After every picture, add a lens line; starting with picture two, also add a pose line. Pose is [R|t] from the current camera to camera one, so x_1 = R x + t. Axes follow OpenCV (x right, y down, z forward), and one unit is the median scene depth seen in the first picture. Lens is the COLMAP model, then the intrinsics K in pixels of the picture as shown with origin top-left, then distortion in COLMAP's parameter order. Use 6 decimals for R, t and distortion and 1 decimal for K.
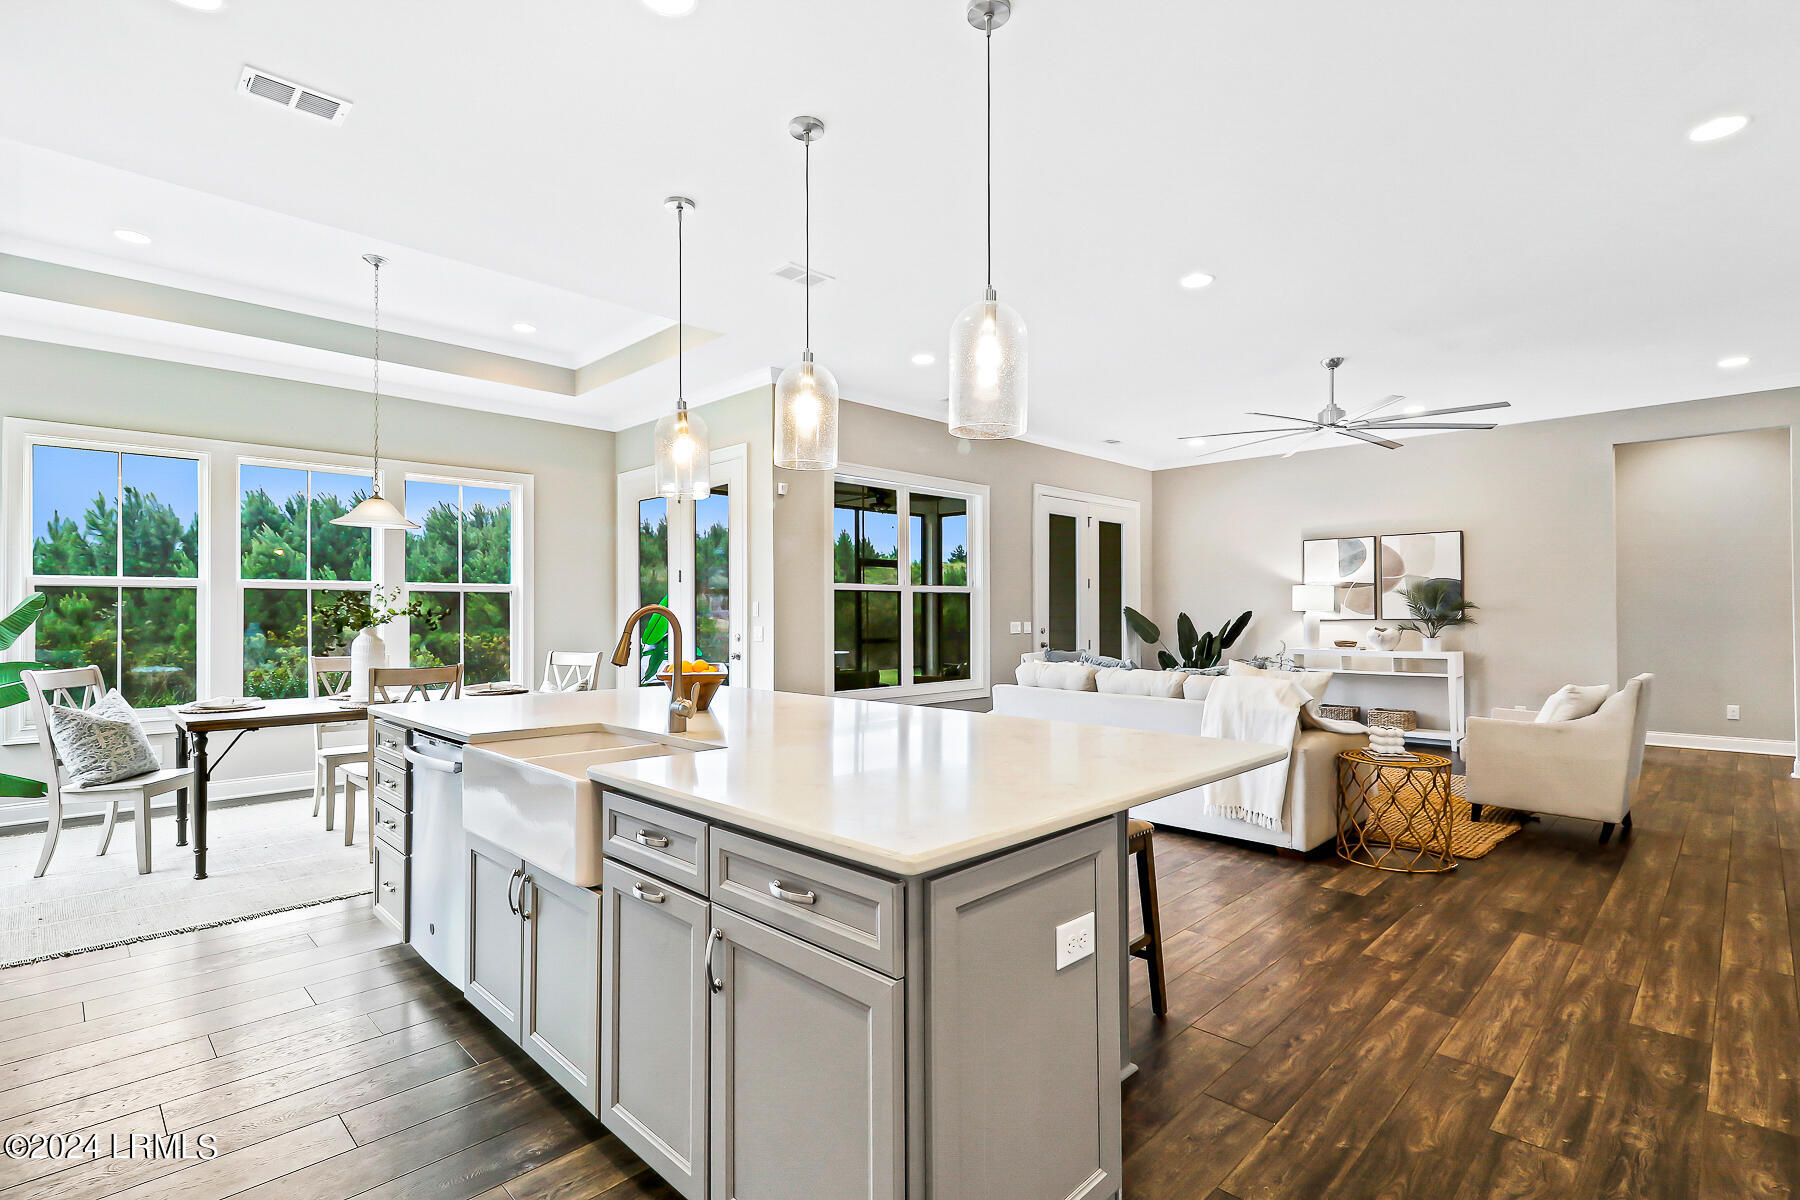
lens RADIAL K [[864.9, 0, 898.2], [0, 864.9, 610.6], [0, 0, 1]] dist [0.004589, -0.002669]
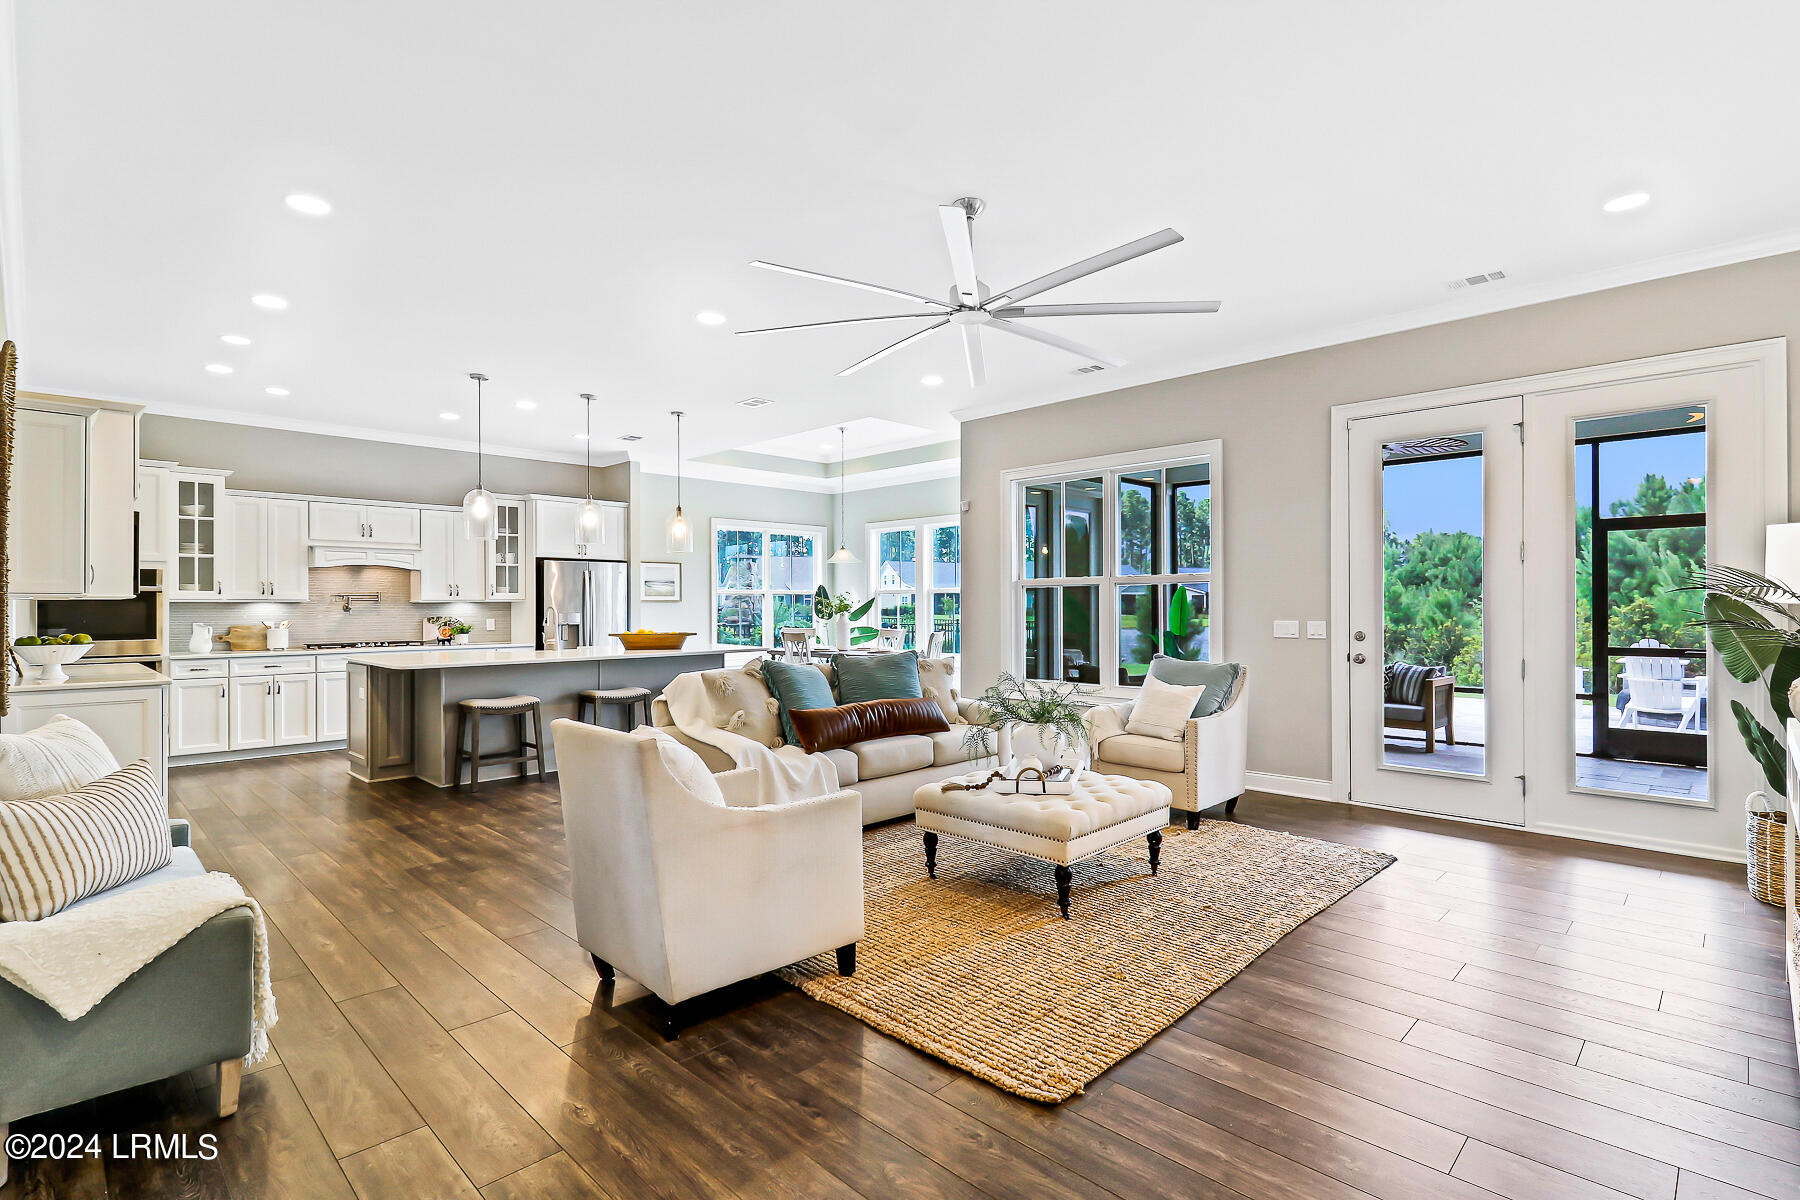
lens RADIAL K [[864.9, 0, 904.2], [0, 864.9, 599.3], [0, 0, 1]] dist [0.004589, -0.002669]
pose [[-0.006286, 0.002733, -0.999977, 0.821034], [-0.001221, 0.999995, 0.002741, -0.004484], [0.999979, 0.001238, -0.006282, 0.698112]]
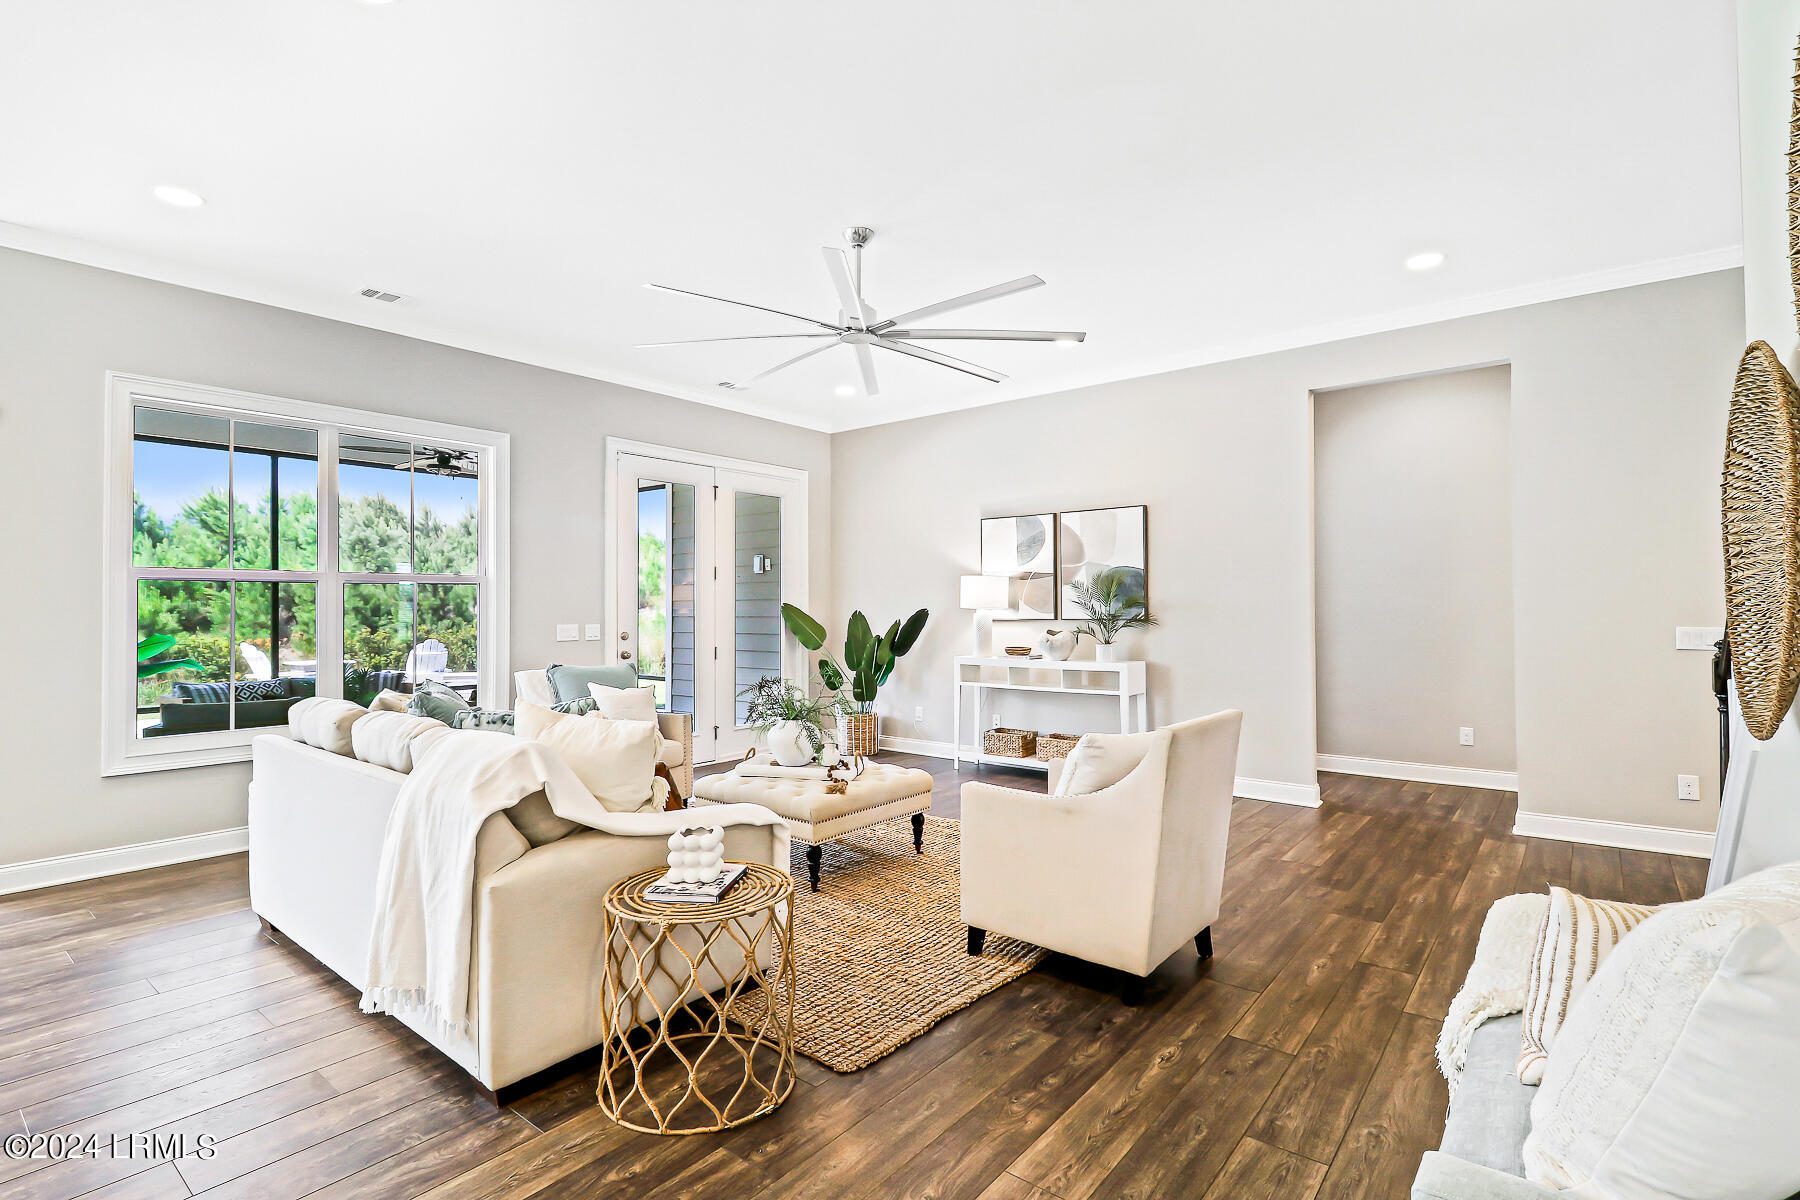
lens RADIAL K [[864.9, 0, 901.5], [0, 864.9, 594.1], [0, 0, 1]] dist [0.004589, -0.002669]
pose [[0.994302, 0.002635, 0.106568, 0.336324], [-0.000979, 0.999878, -0.015584, -0.000587], [-0.106596, 0.015391, 0.994183, 0.243326]]
